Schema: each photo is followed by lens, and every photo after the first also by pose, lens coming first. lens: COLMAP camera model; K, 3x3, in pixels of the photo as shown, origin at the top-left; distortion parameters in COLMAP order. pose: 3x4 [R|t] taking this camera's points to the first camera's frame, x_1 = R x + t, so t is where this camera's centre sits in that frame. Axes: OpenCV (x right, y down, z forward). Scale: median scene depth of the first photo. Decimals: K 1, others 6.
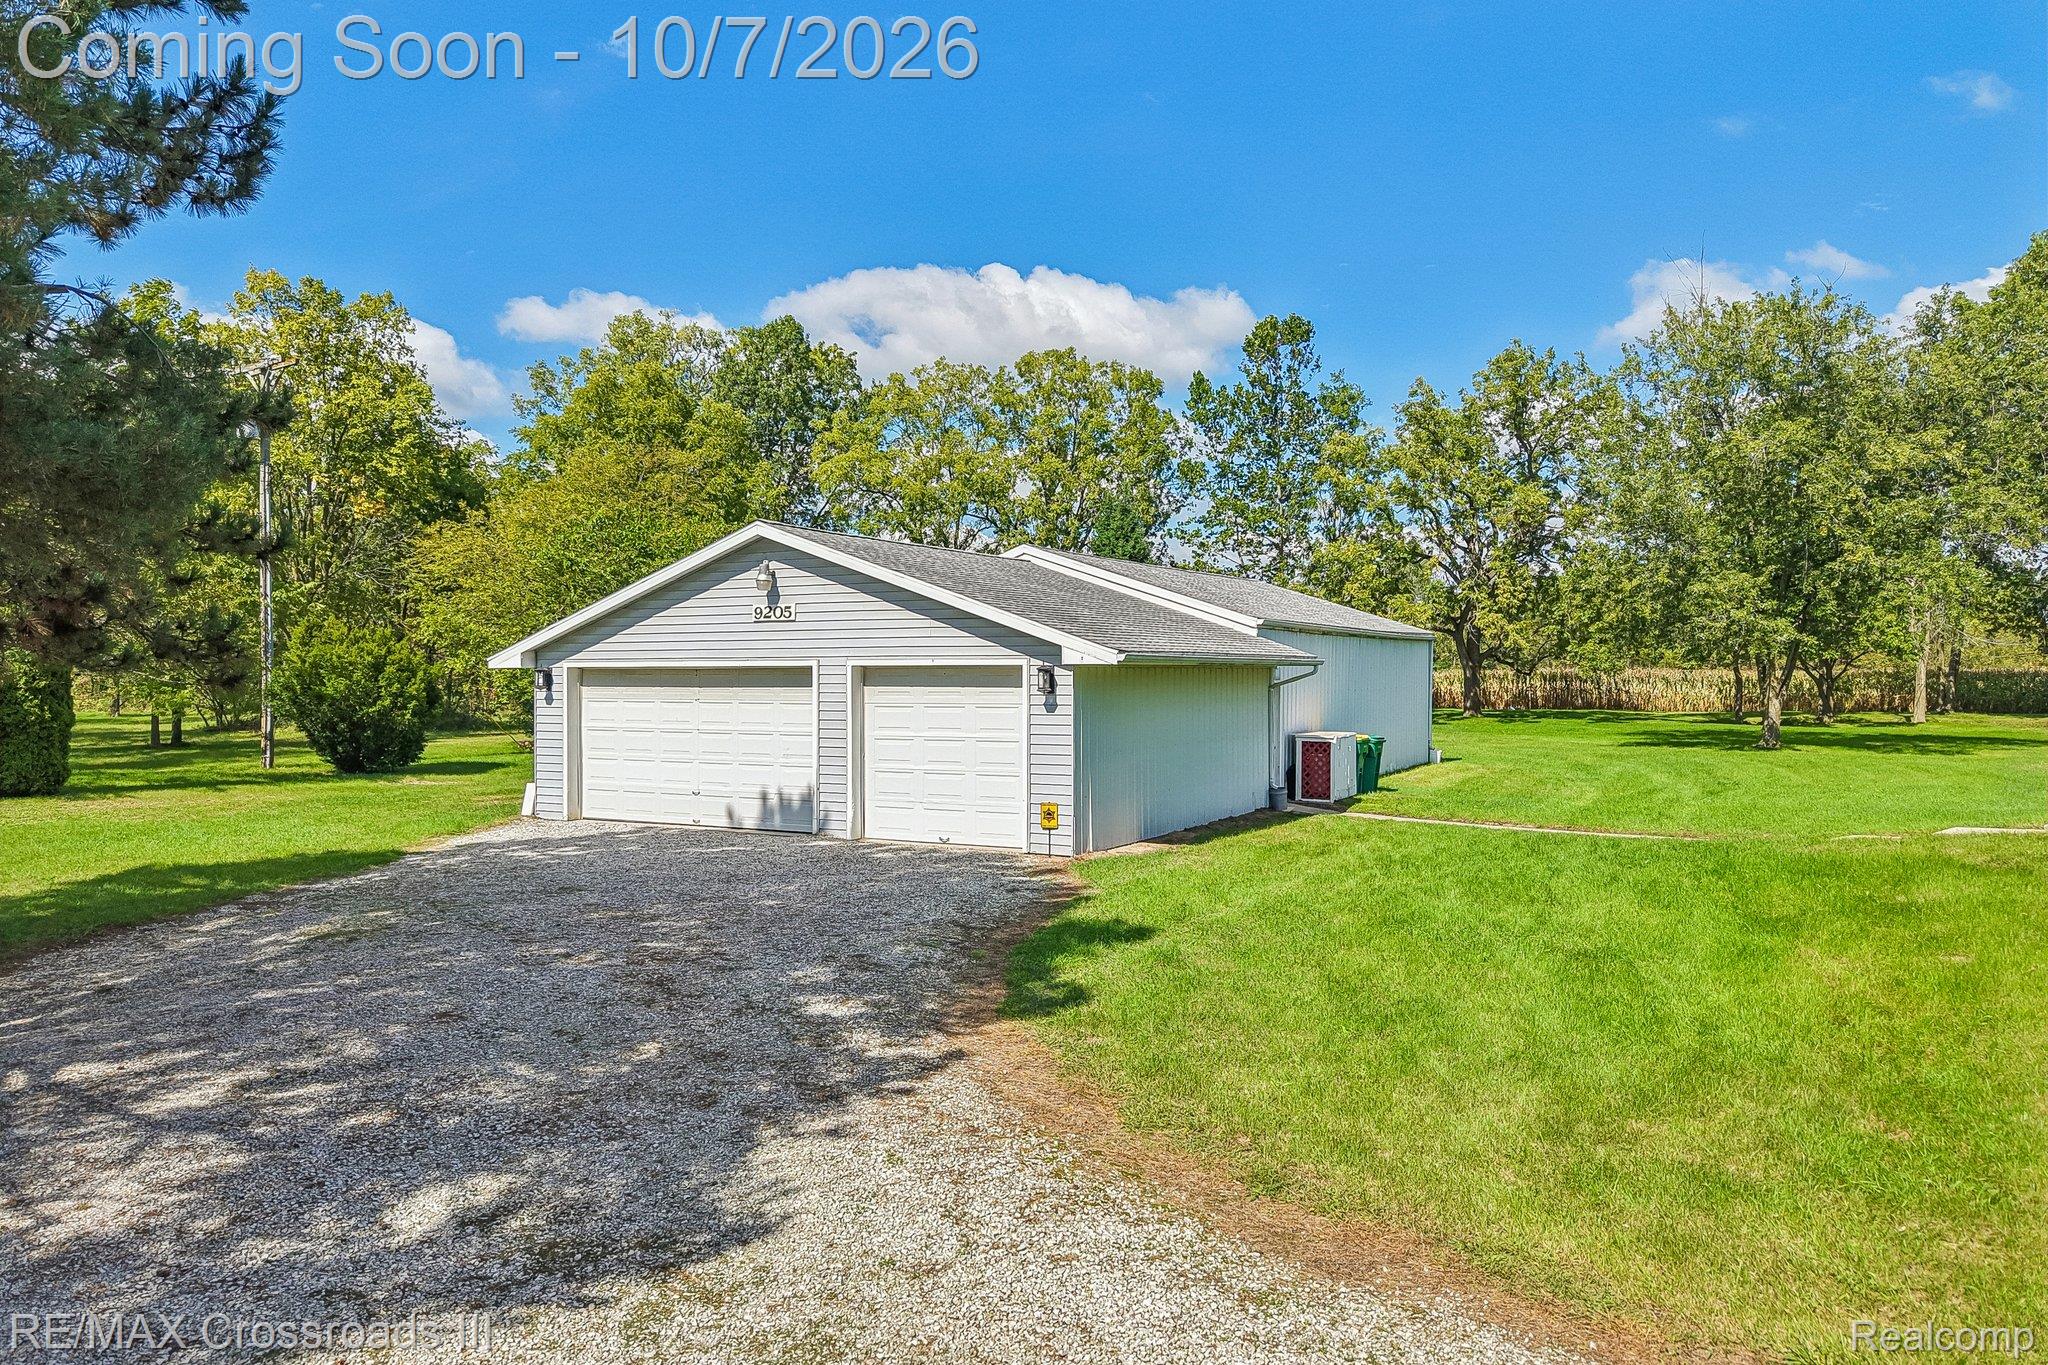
lens RADIAL K [[1416.5, 0, 1024.0], [0, 1416.5, 682.5], [0, 0, 1]] dist [0.009317, 0.001318]
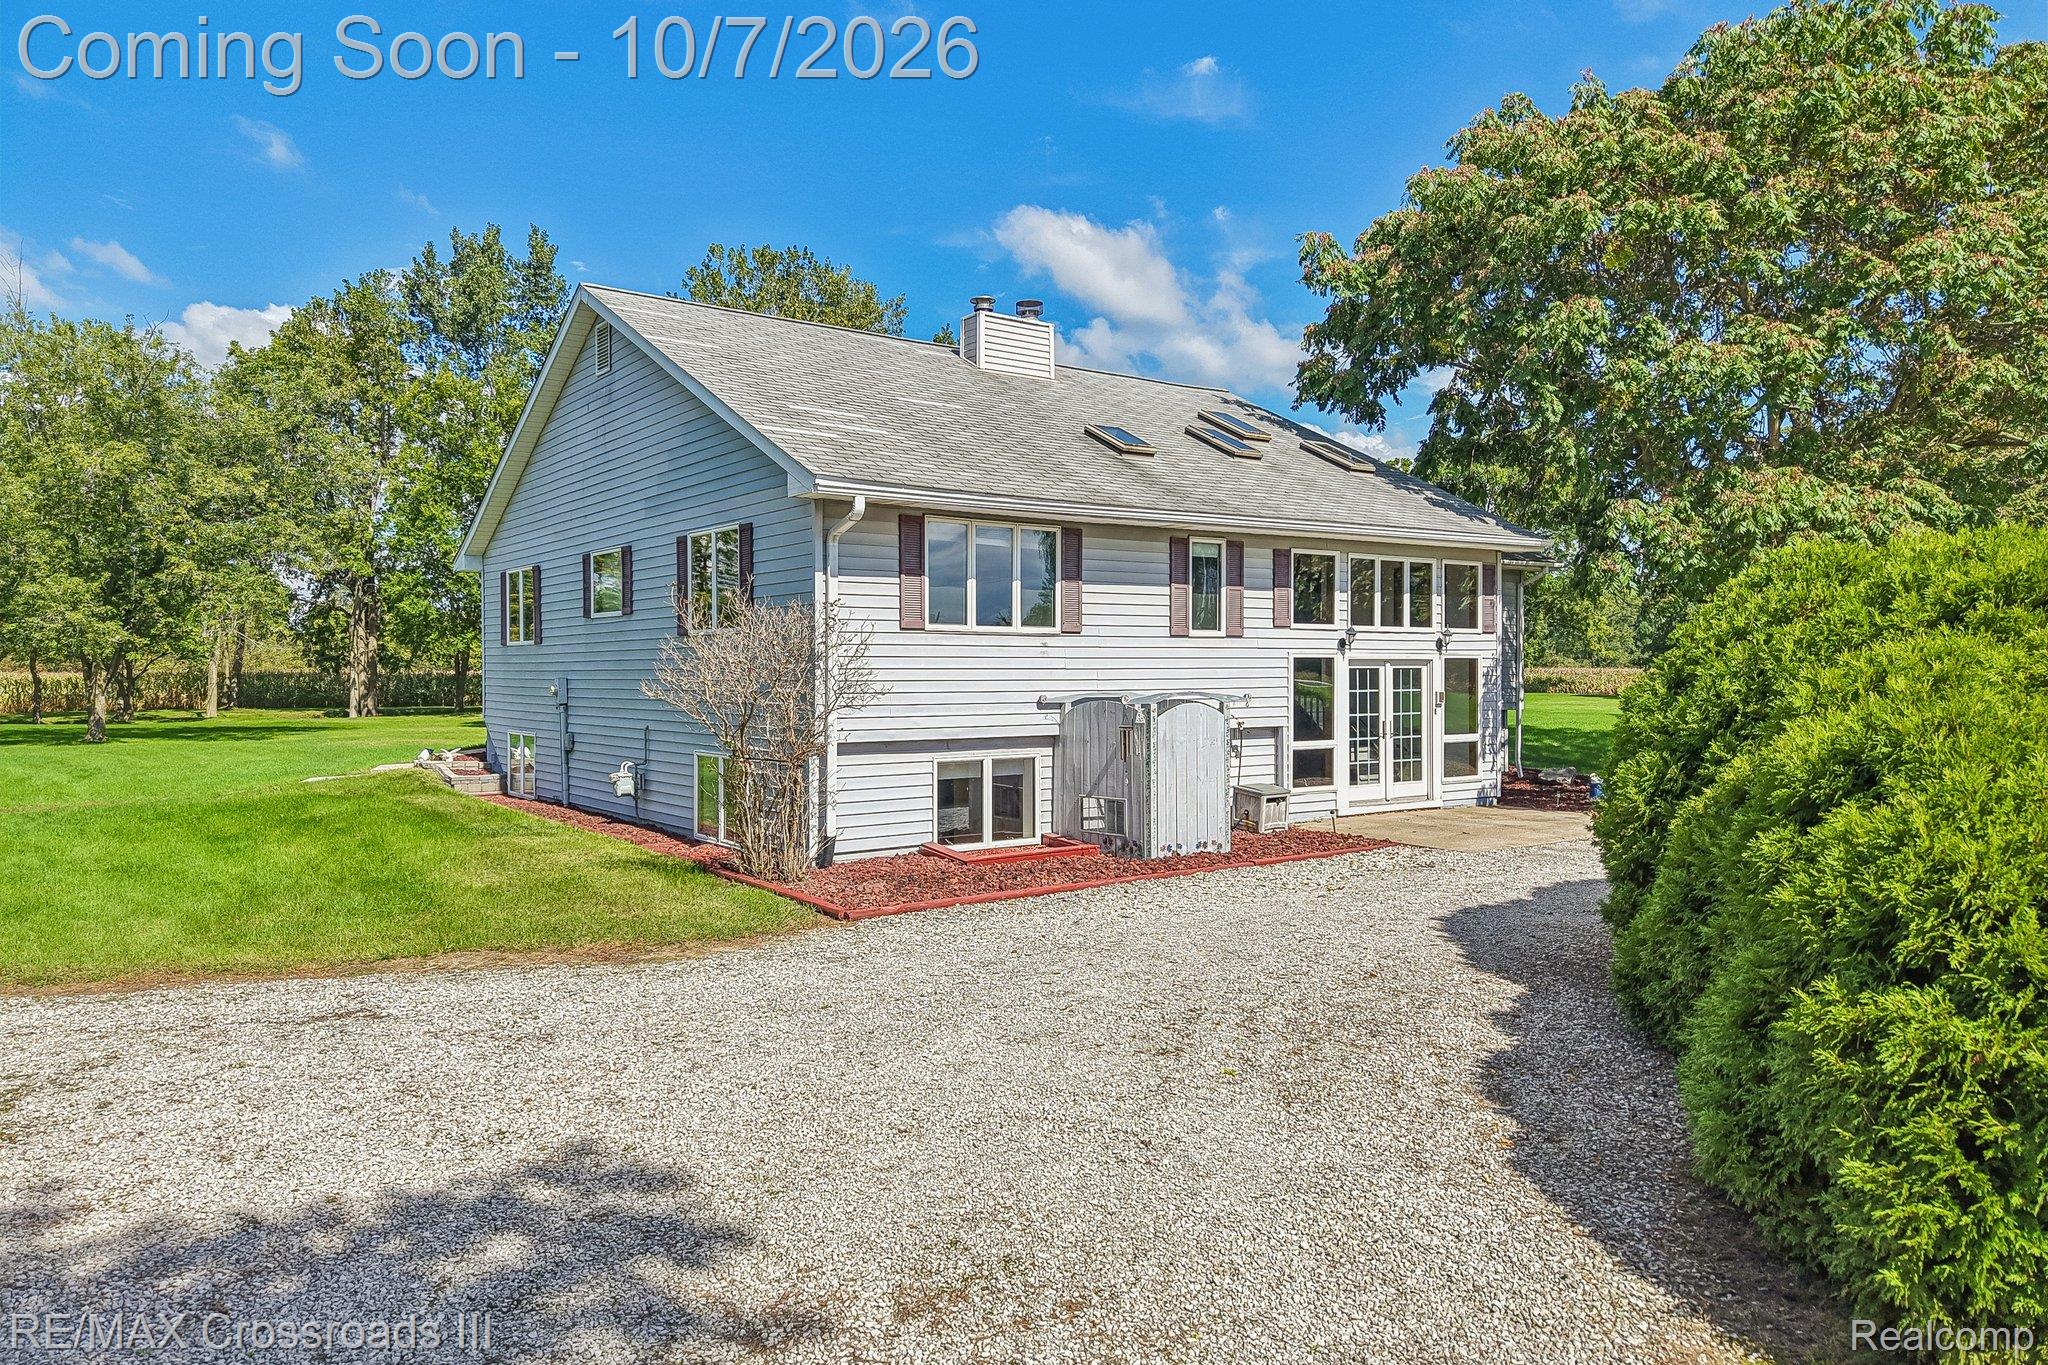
lens RADIAL K [[1376.1, 0, 1020.9], [0, 1376.1, 671.9], [0, 0, 1]] dist [0.026629, -0.024465]
pose [[0.446948, -0.000608, 0.894560, -0.114064], [0.008707, 0.999955, -0.003671, 0.003780], [-0.894518, 0.009429, 0.446933, -0.105849]]
